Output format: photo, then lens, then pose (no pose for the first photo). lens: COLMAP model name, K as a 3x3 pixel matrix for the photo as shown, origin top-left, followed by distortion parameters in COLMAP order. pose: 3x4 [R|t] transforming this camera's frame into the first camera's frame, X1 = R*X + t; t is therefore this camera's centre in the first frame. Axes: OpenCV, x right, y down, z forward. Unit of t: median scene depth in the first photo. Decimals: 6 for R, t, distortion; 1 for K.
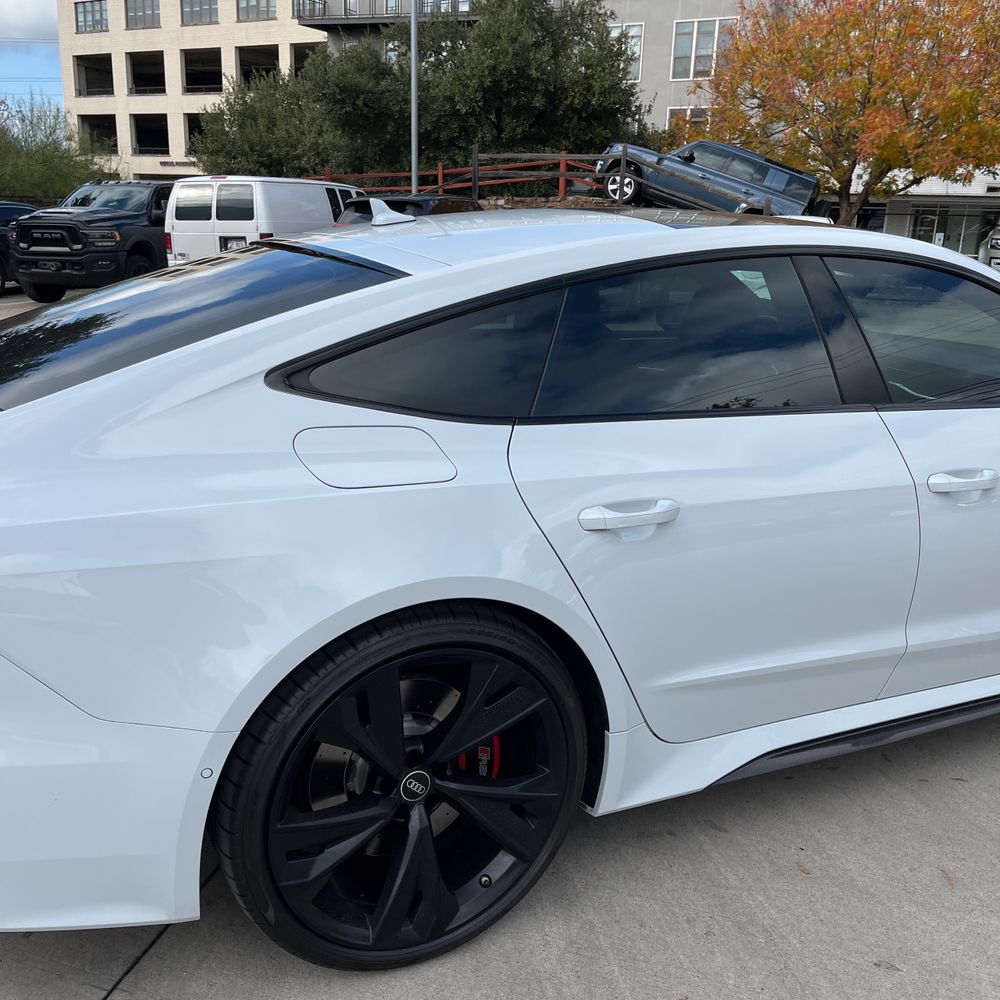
lens RADIAL K [[1016.6, 0, 490.8], [0, 1016.6, 496.9], [0, 0, 1]] dist [0.018798, 0.000000]
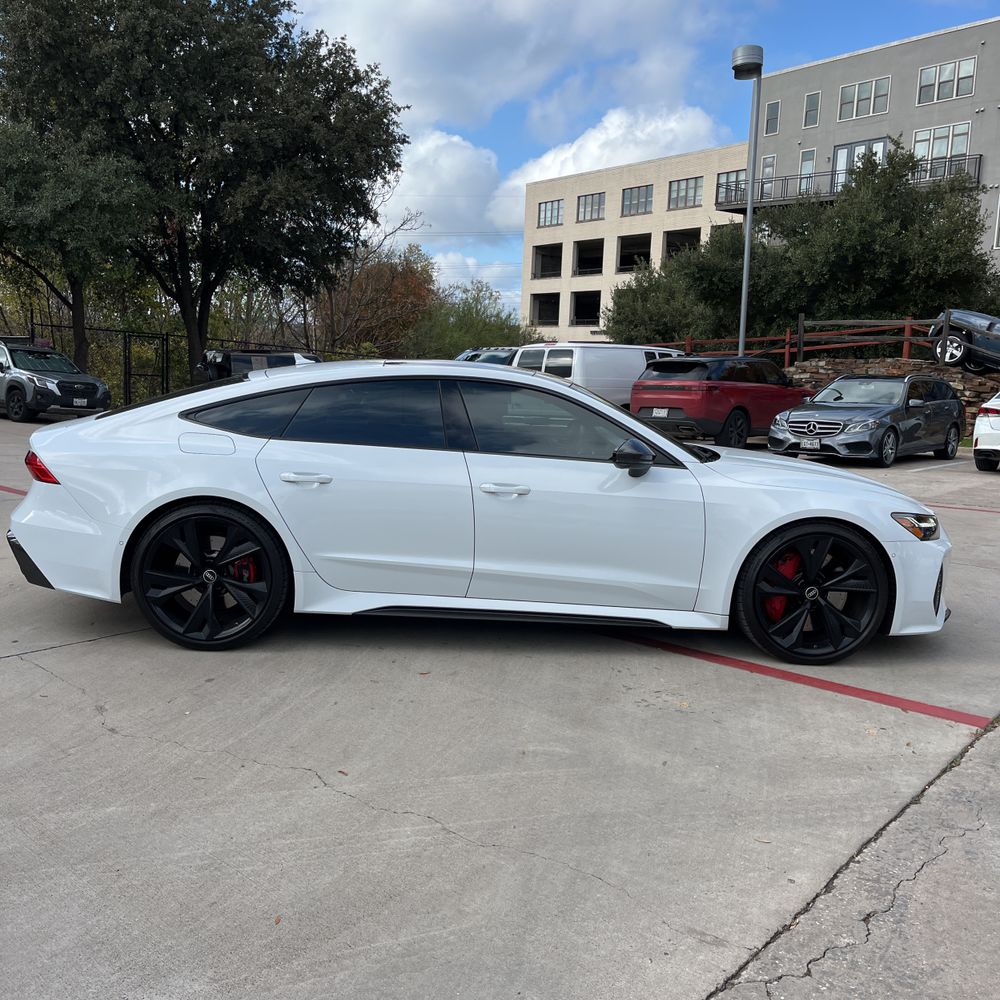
lens RADIAL K [[1016.6, 0, 486.4], [0, 1016.6, 503.9], [0, 0, 1]] dist [0.018798, 0.000000]
pose [[0.904144, 0.061844, -0.422728, 0.137721], [-0.123083, 0.985222, -0.119117, 0.027761], [0.409114, 0.159730, 0.898394, -0.087616]]
